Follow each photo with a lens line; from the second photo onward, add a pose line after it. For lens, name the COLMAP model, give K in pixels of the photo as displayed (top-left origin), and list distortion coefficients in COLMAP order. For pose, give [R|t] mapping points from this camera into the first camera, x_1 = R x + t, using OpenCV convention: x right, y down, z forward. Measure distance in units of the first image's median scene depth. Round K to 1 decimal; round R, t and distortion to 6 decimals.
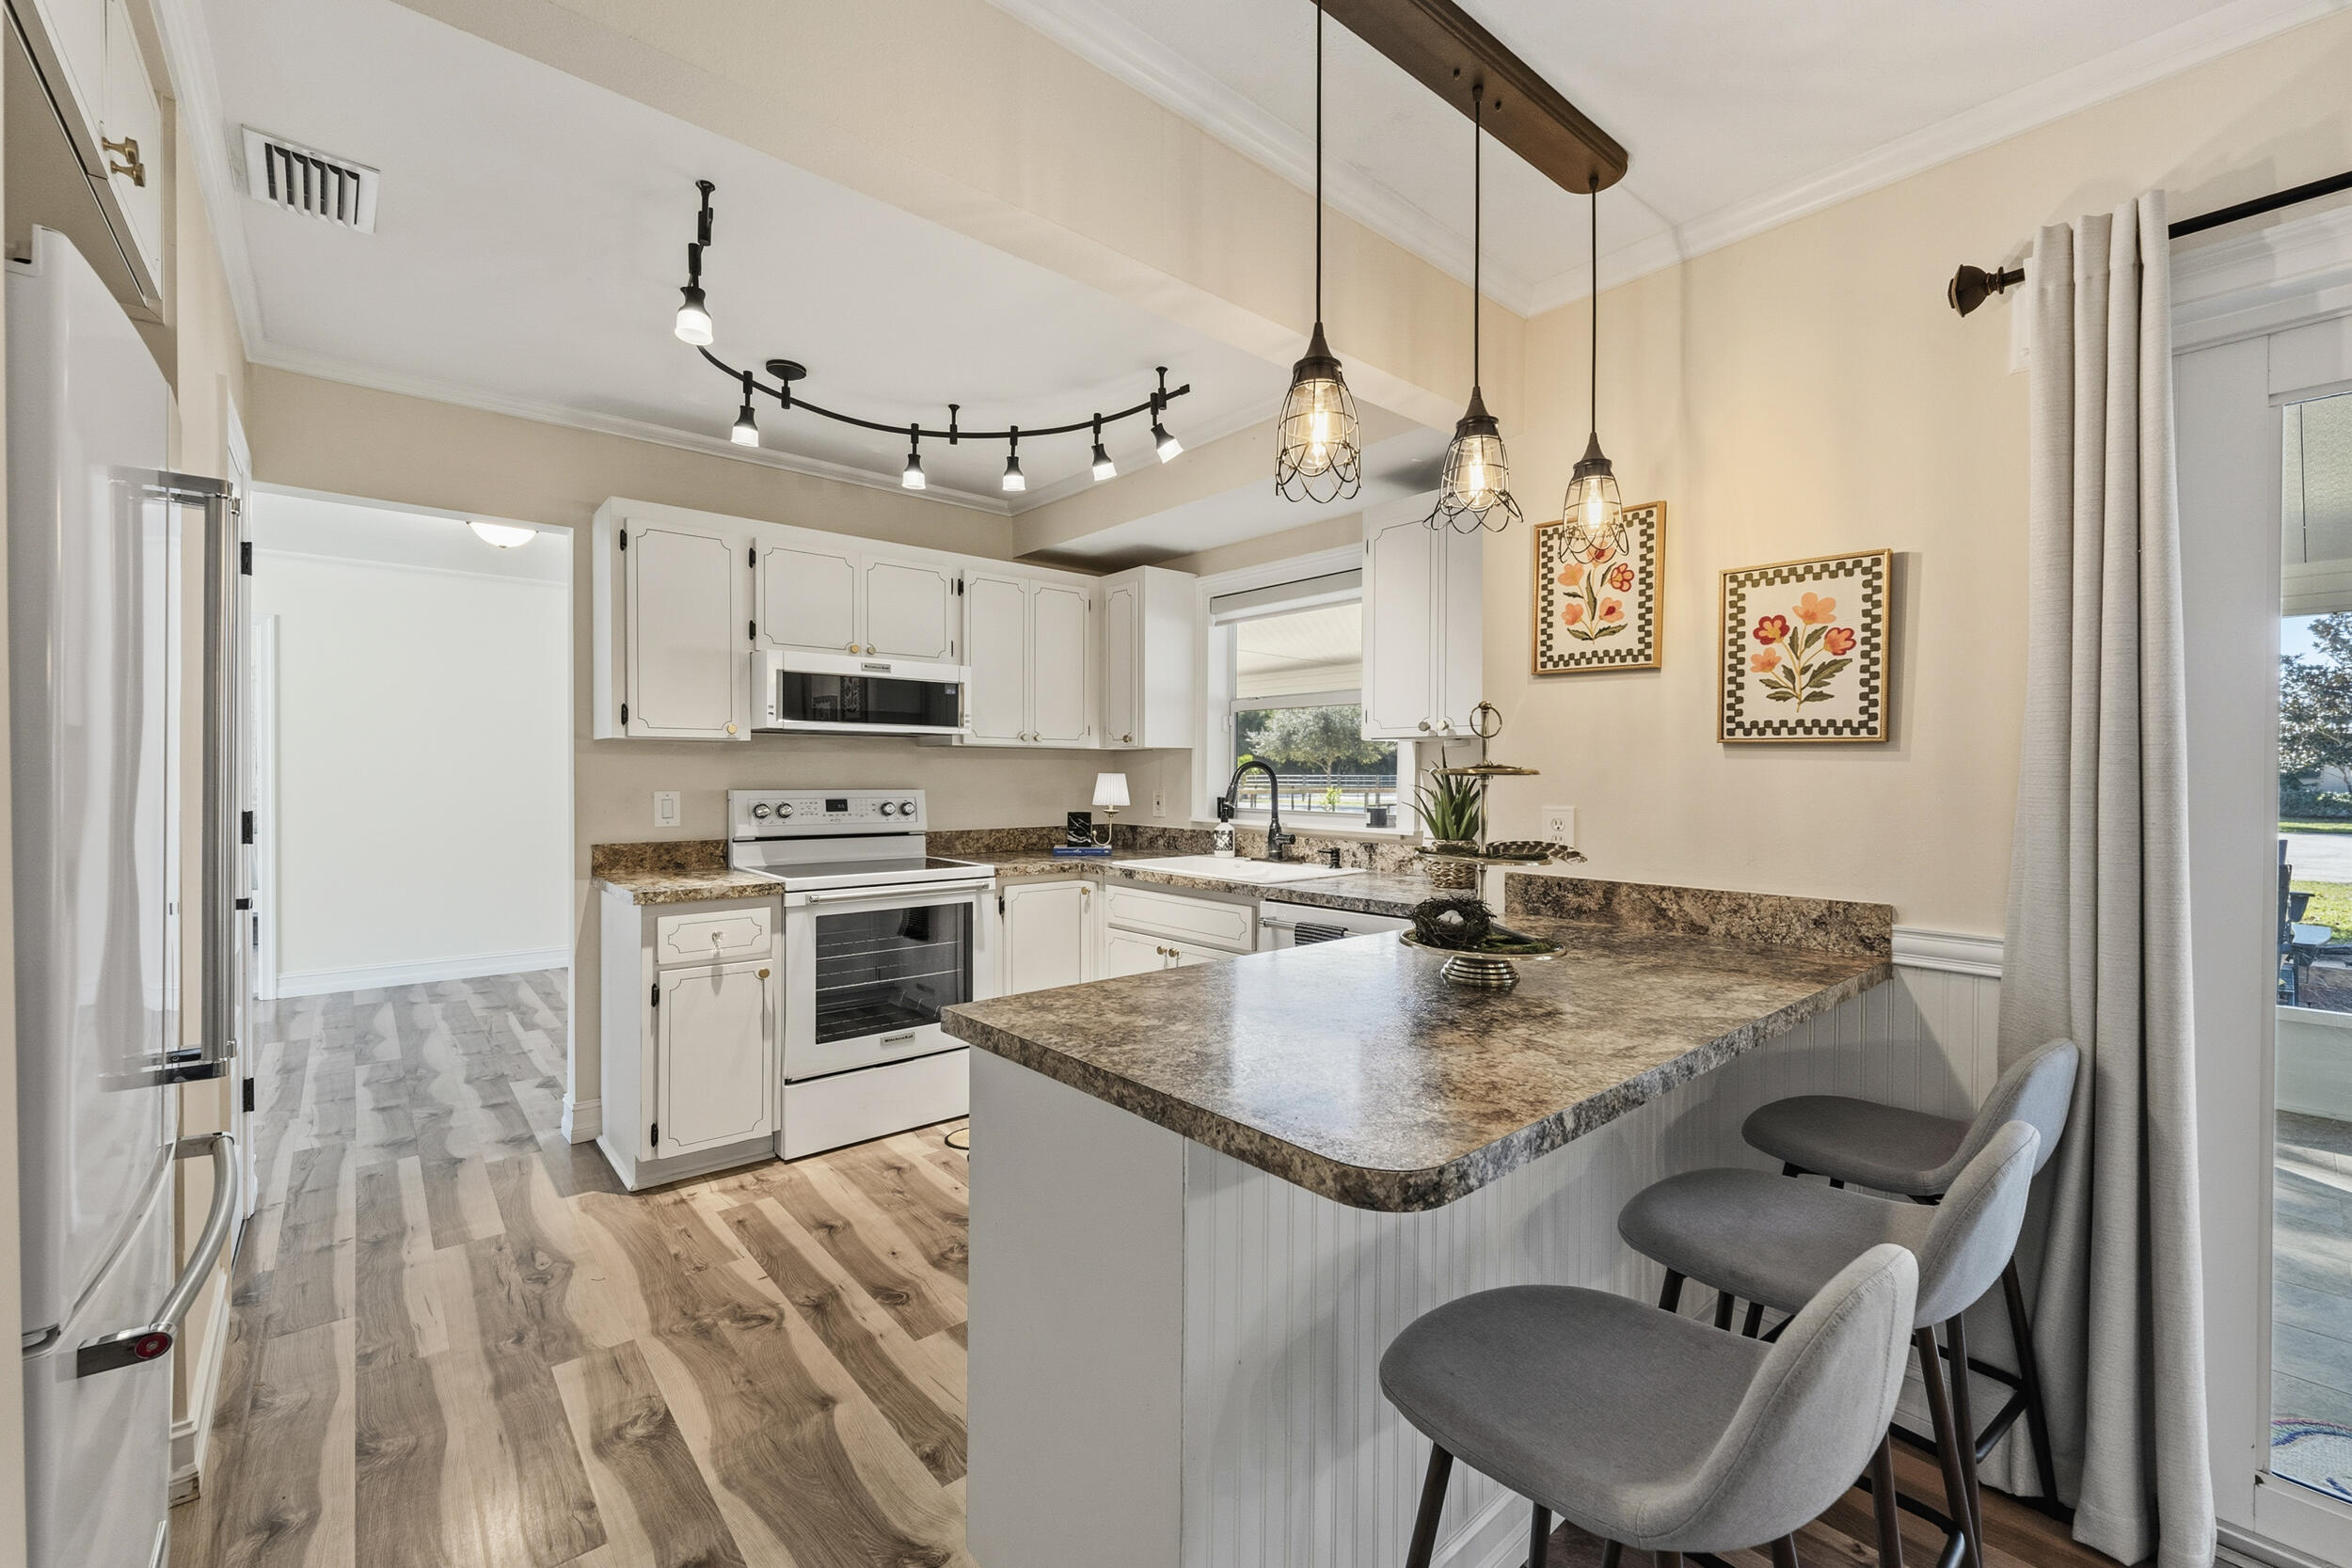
lens RADIAL K [[959.5, 0, 1156.2], [0, 959.5, 796.8], [0, 0, 1]] dist [0.000898, 0.000036]
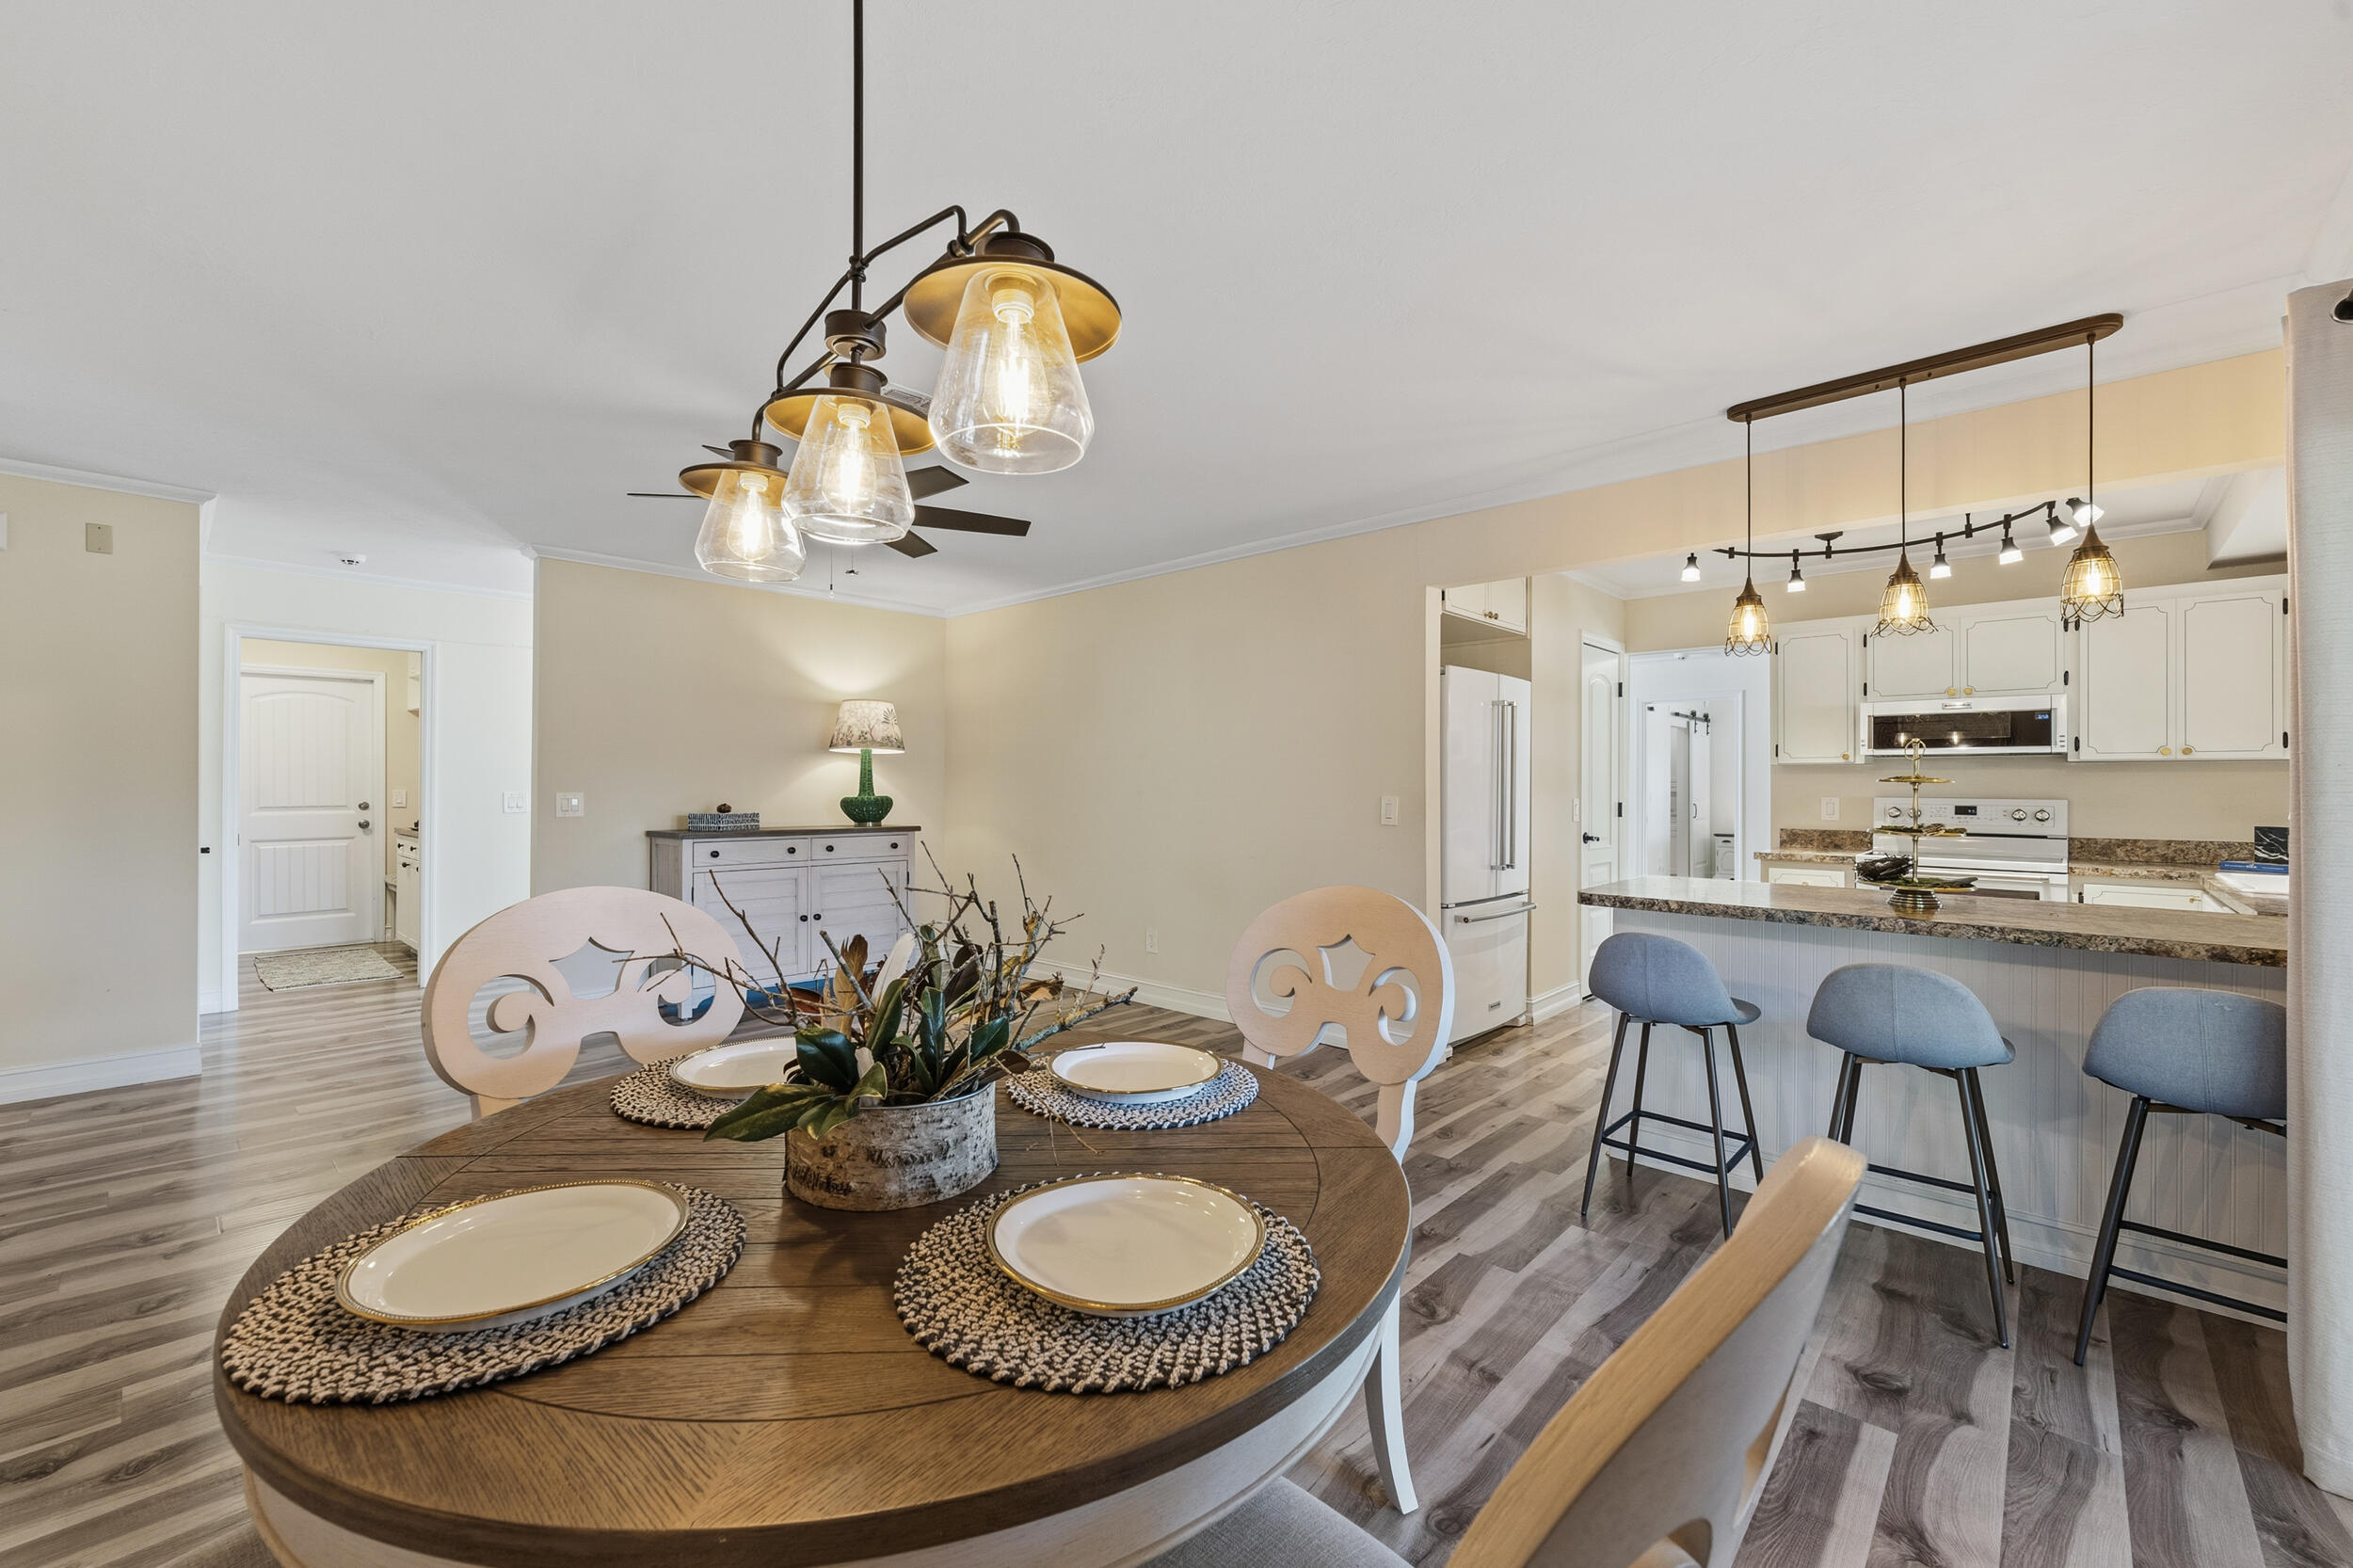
lens RADIAL K [[944.5, 0, 1204.8], [0, 944.5, 792.7], [0, 0, 1]] dist [0.001290, 0.000117]
pose [[0.137545, 0.008914, -0.990455, 1.301745], [-0.023415, 0.999709, 0.005746, 0.002731], [0.990219, 0.022401, 0.137714, -0.304815]]
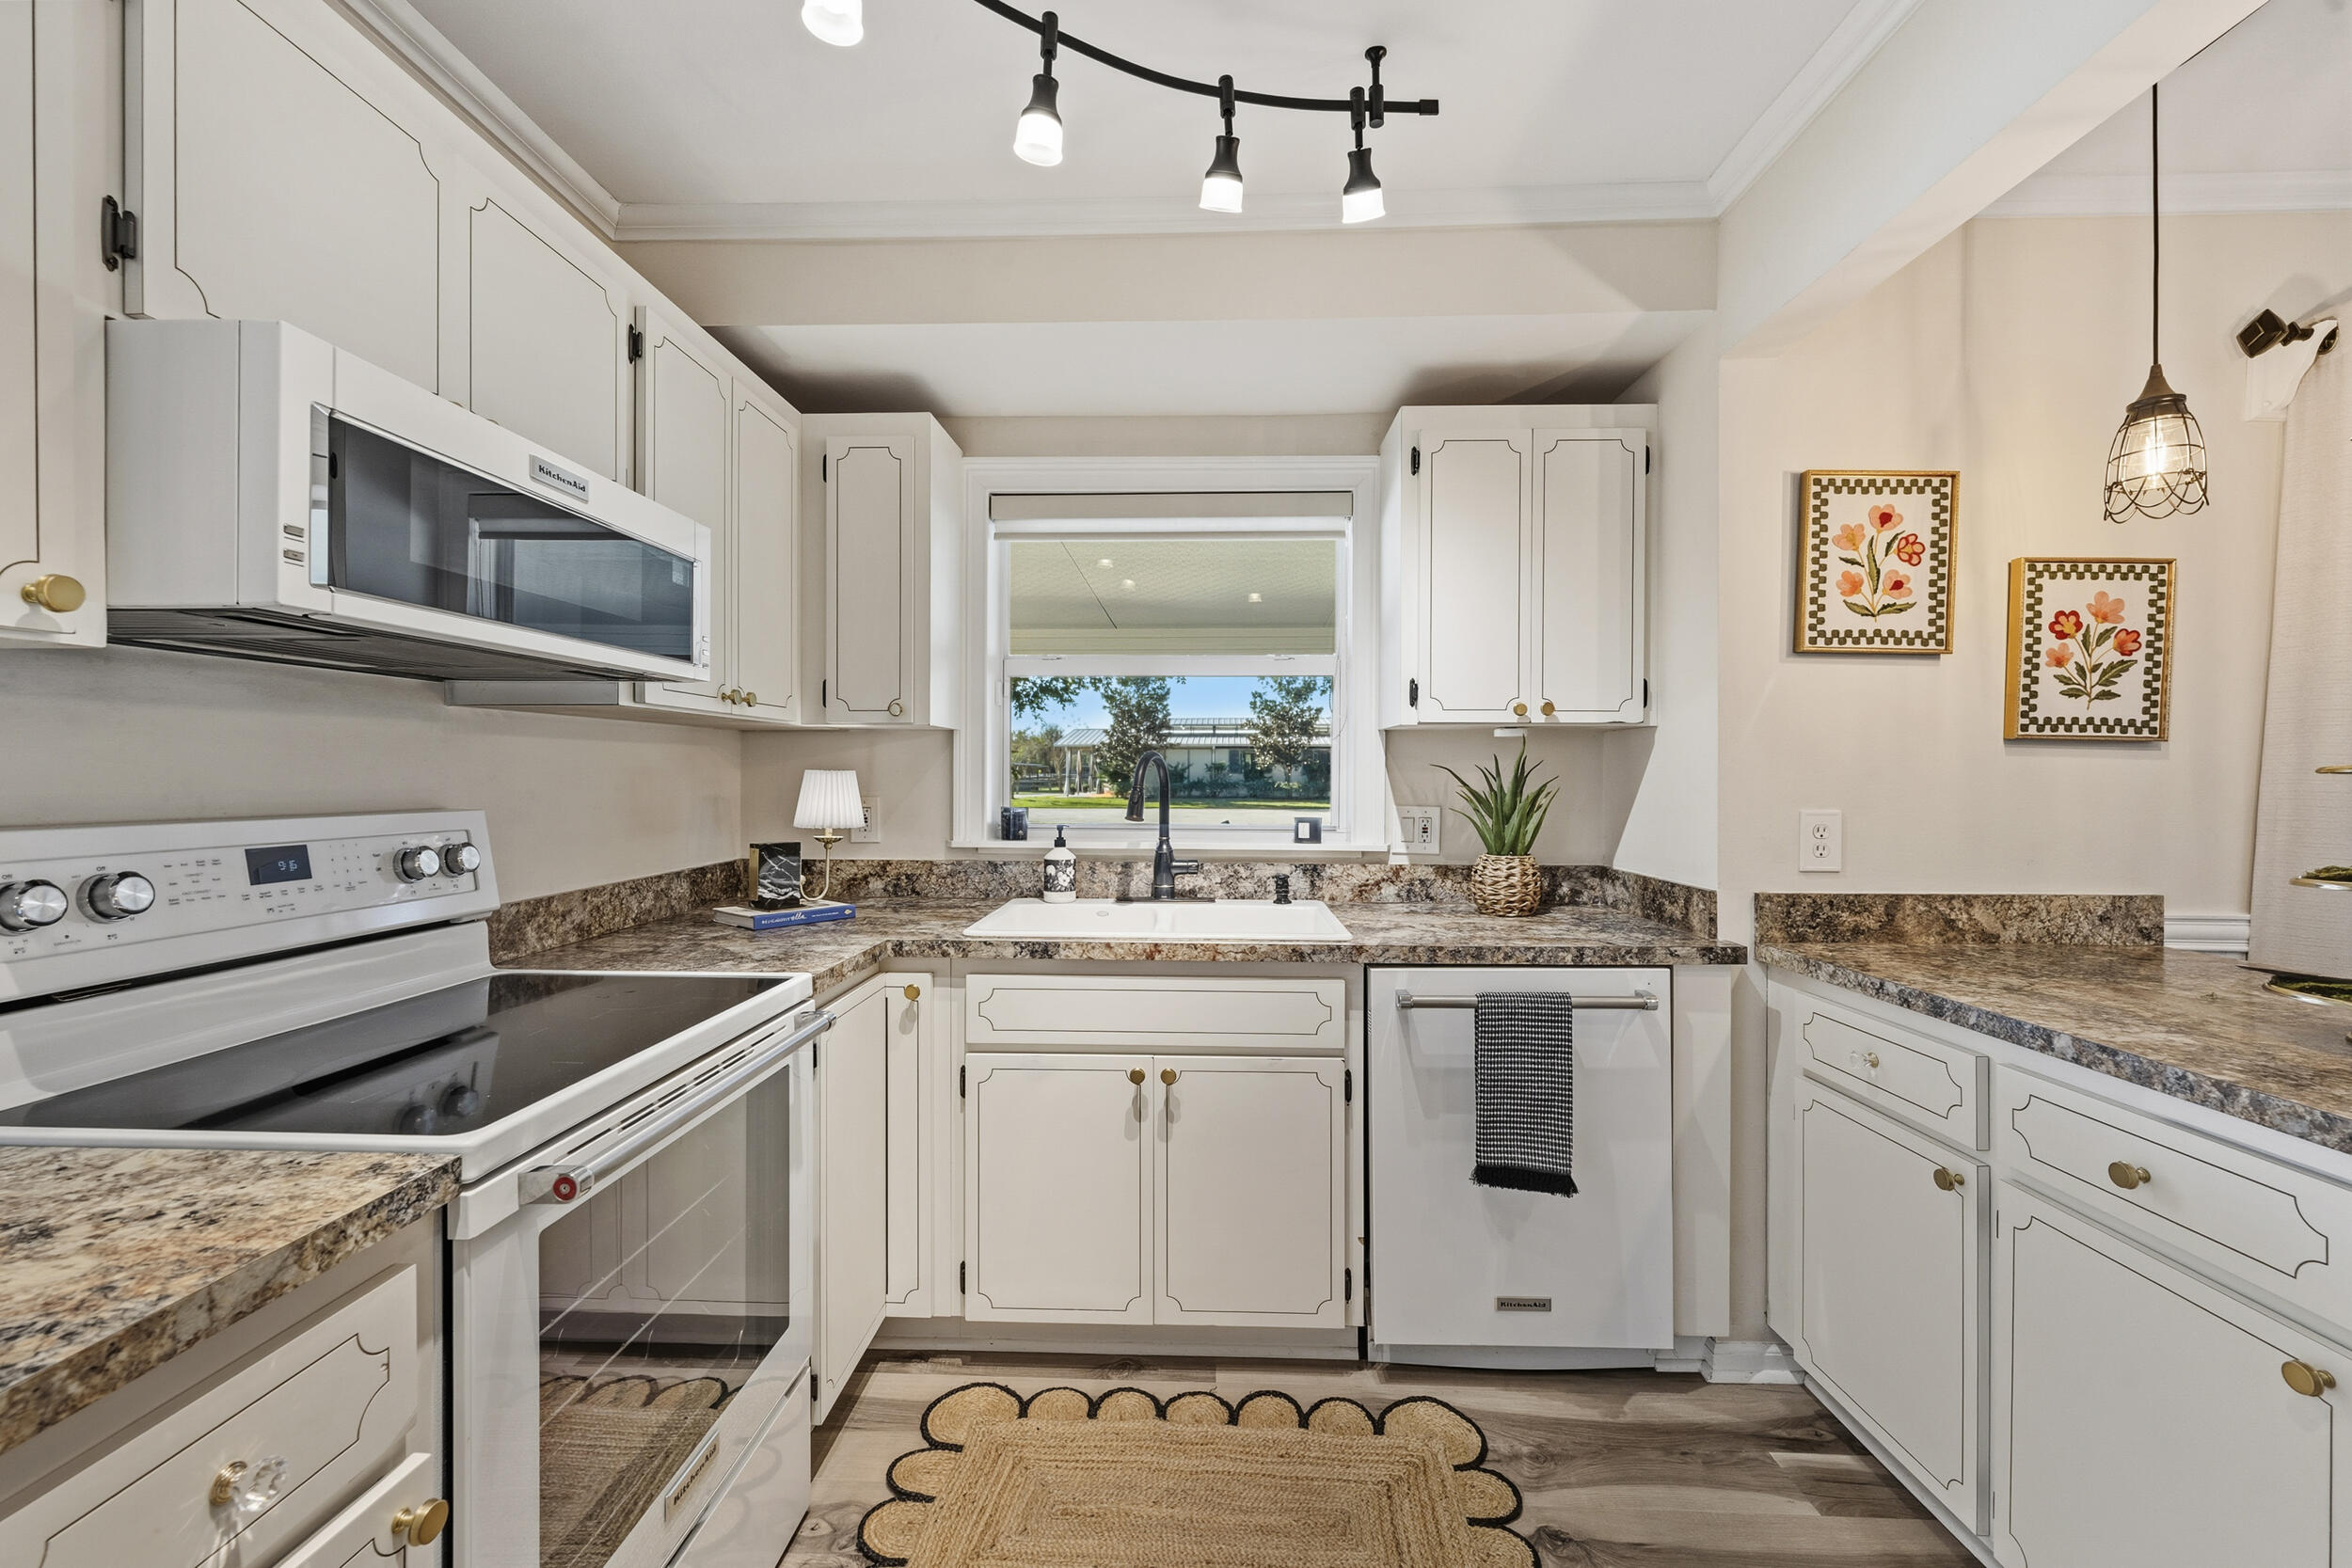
lens RADIAL K [[970.2, 0, 1176.0], [0, 970.2, 784.0], [0, 0, 1]] dist [-0.001330, -0.000177]
pose [[0.673757, -0.010564, 0.738877, -0.621346], [0.017701, 0.999842, -0.001846, -0.022464], [-0.738741, 0.014323, 0.673837, 0.886301]]
